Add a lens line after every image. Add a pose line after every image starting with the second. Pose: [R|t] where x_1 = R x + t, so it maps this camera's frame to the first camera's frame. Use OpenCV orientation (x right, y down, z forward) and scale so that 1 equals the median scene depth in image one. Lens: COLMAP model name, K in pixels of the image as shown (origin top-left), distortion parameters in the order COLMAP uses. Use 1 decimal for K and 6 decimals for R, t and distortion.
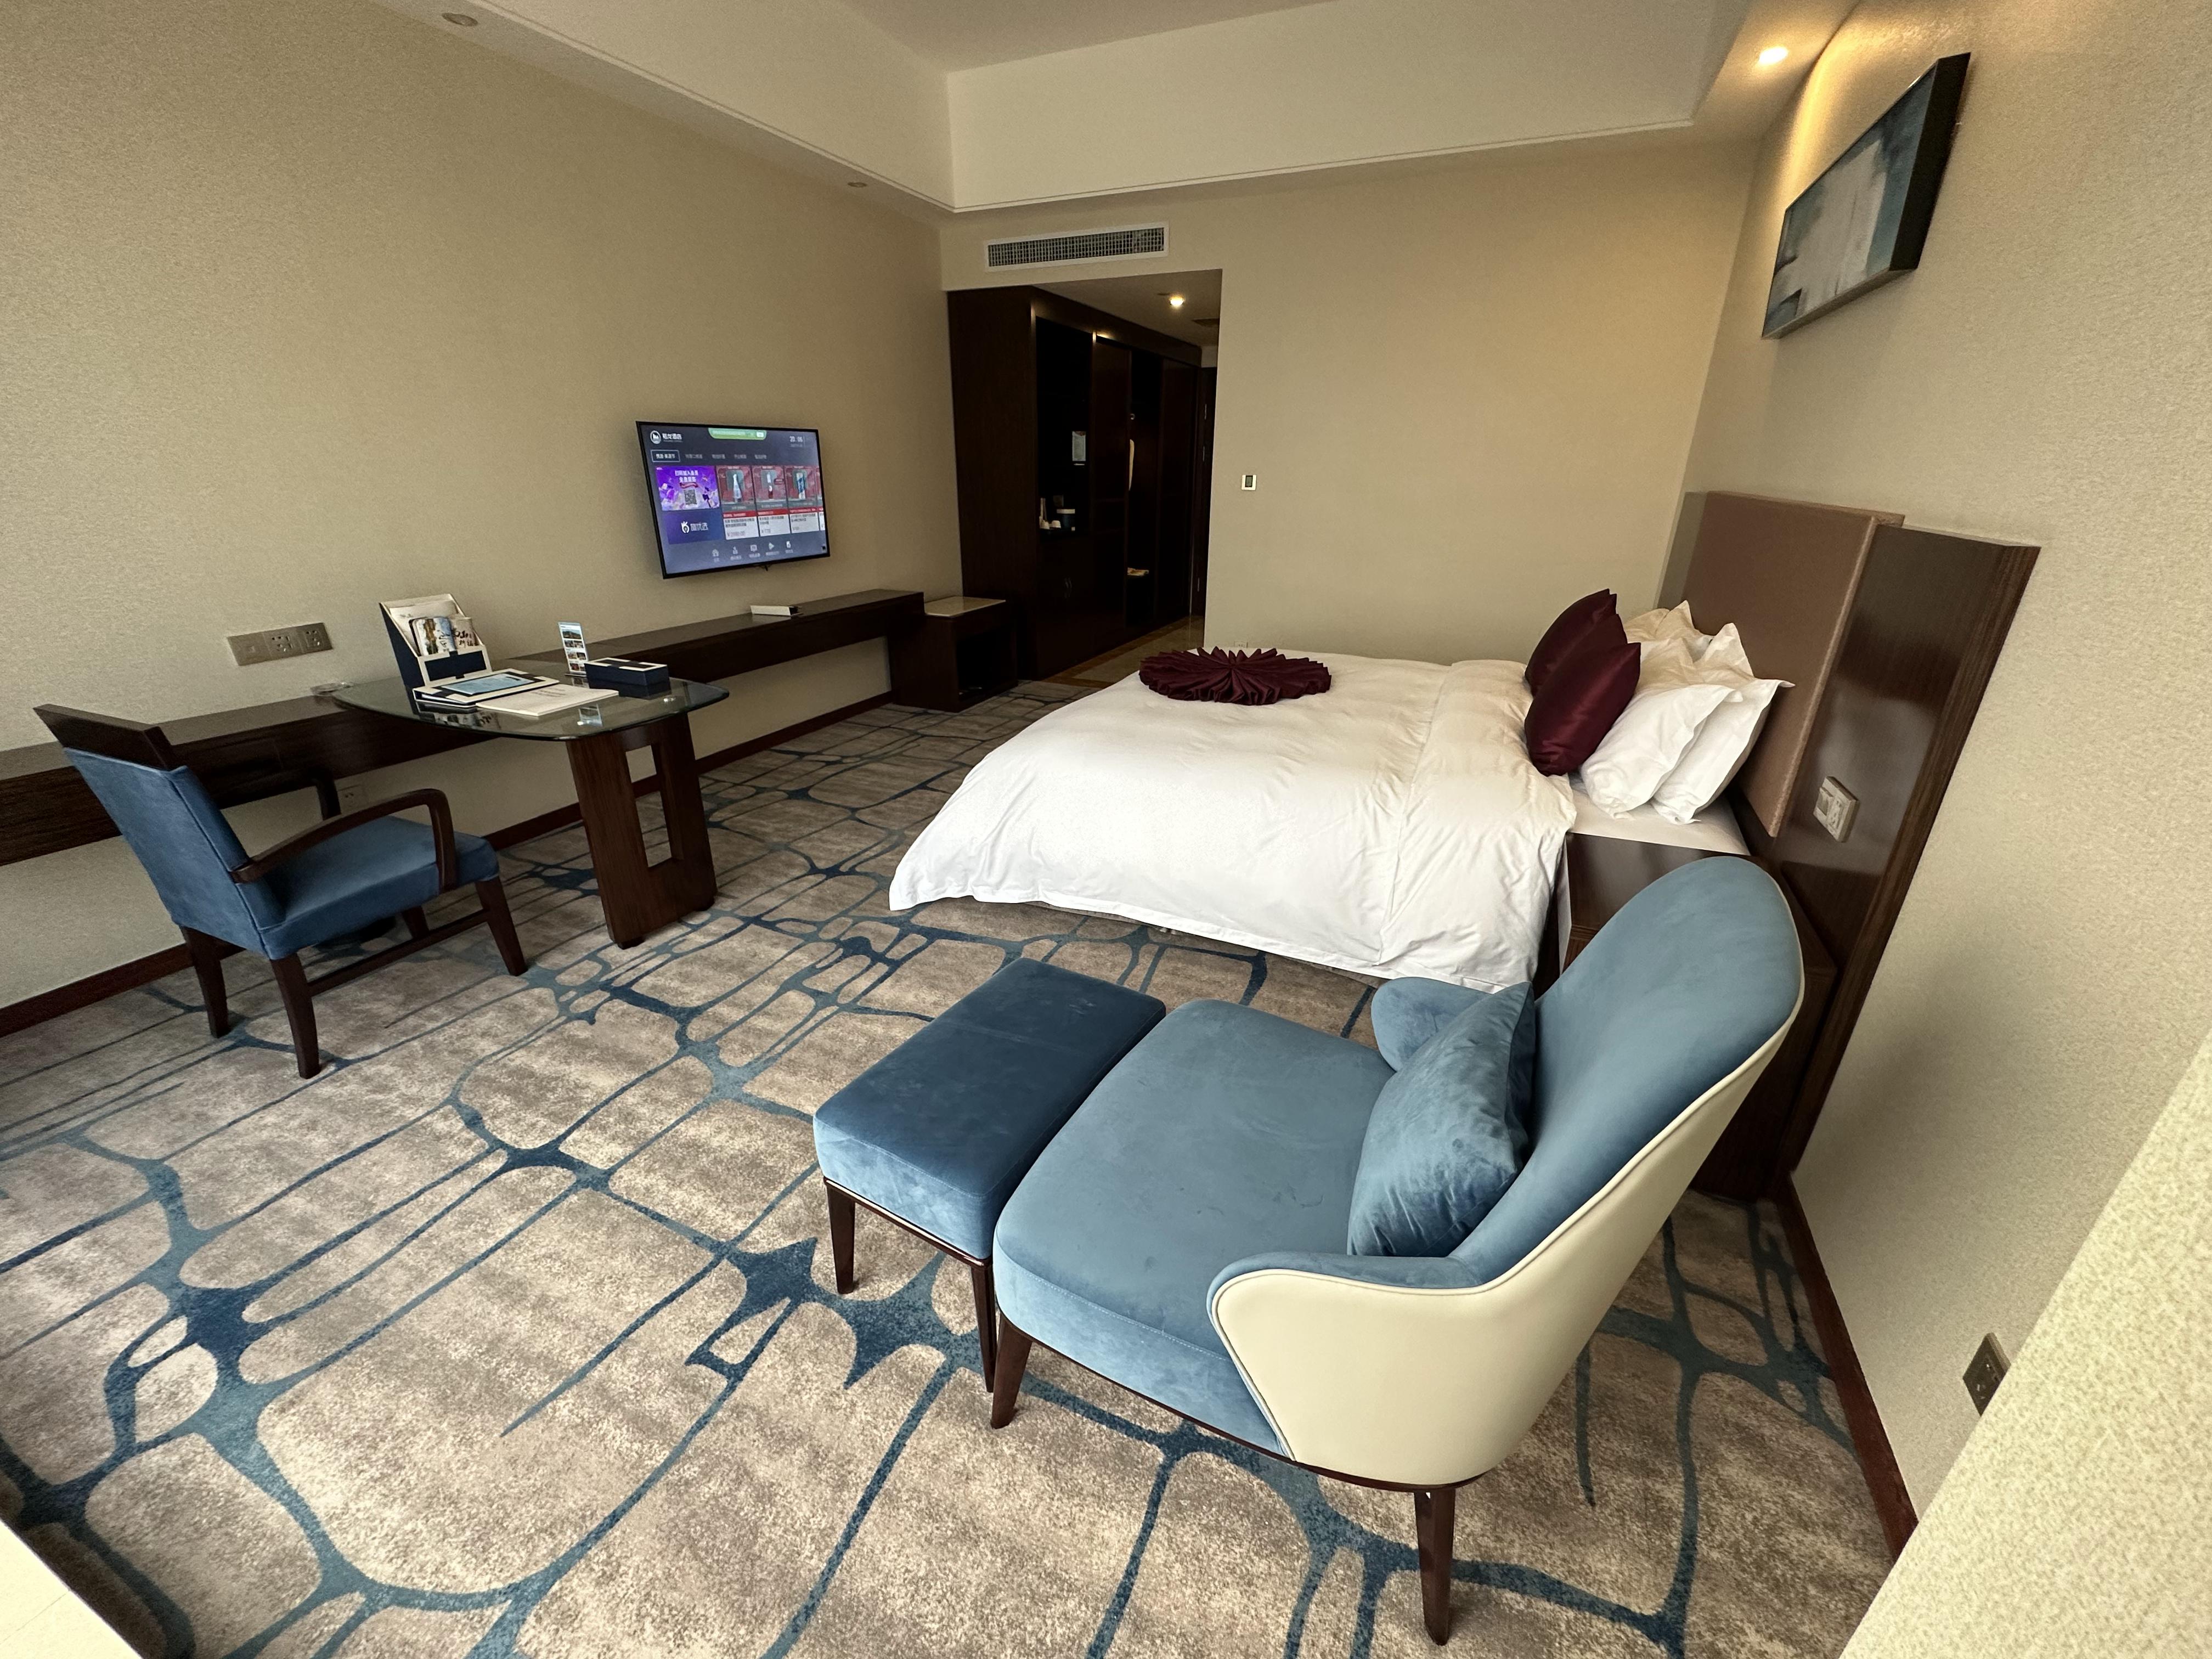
lens RADIAL K [[885.7, 0, 1106.0], [0, 885.7, 829.5], [0, 0, 1]] dist [0.002535, 0.000174]
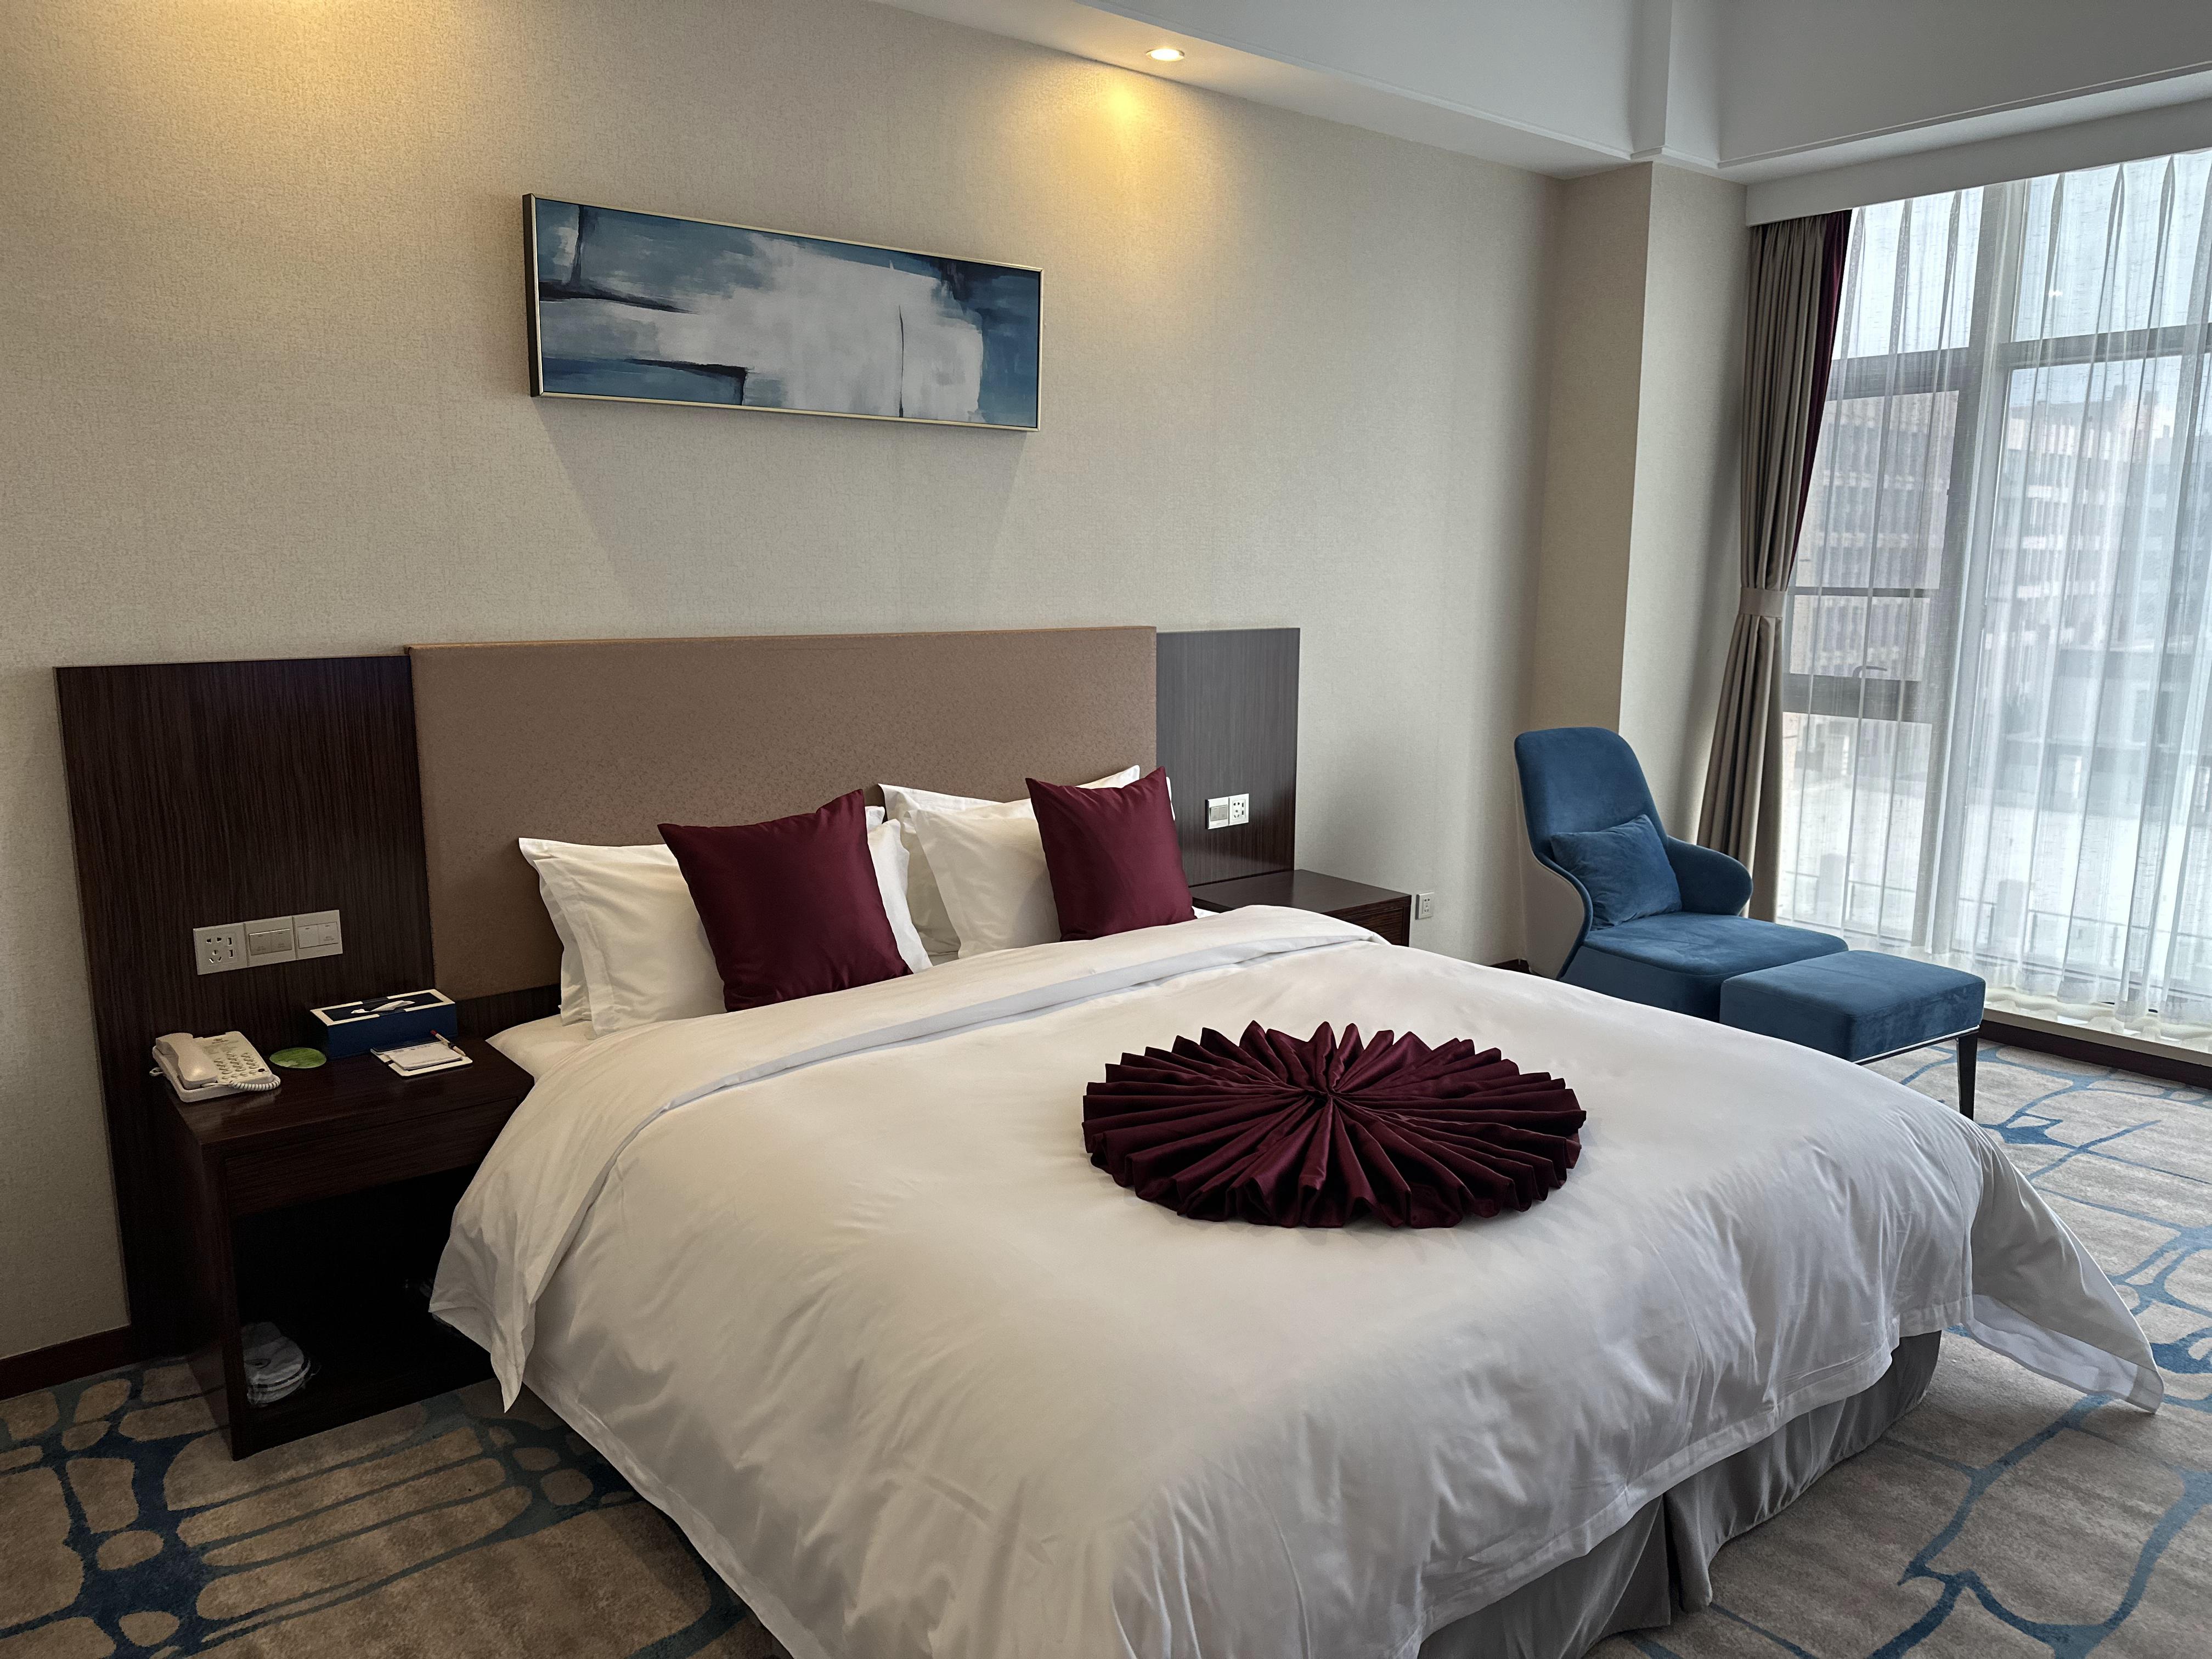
lens RADIAL K [[1540.2, 0, 1106.0], [0, 1540.2, 829.5], [0, 0, 1]] dist [0.002922, -0.000891]
pose [[-0.887861, -0.074485, 0.454043, -0.092539], [0.178106, 0.854242, 0.488415, -0.818820], [-0.424242, 0.514512, -0.745182, 1.927159]]
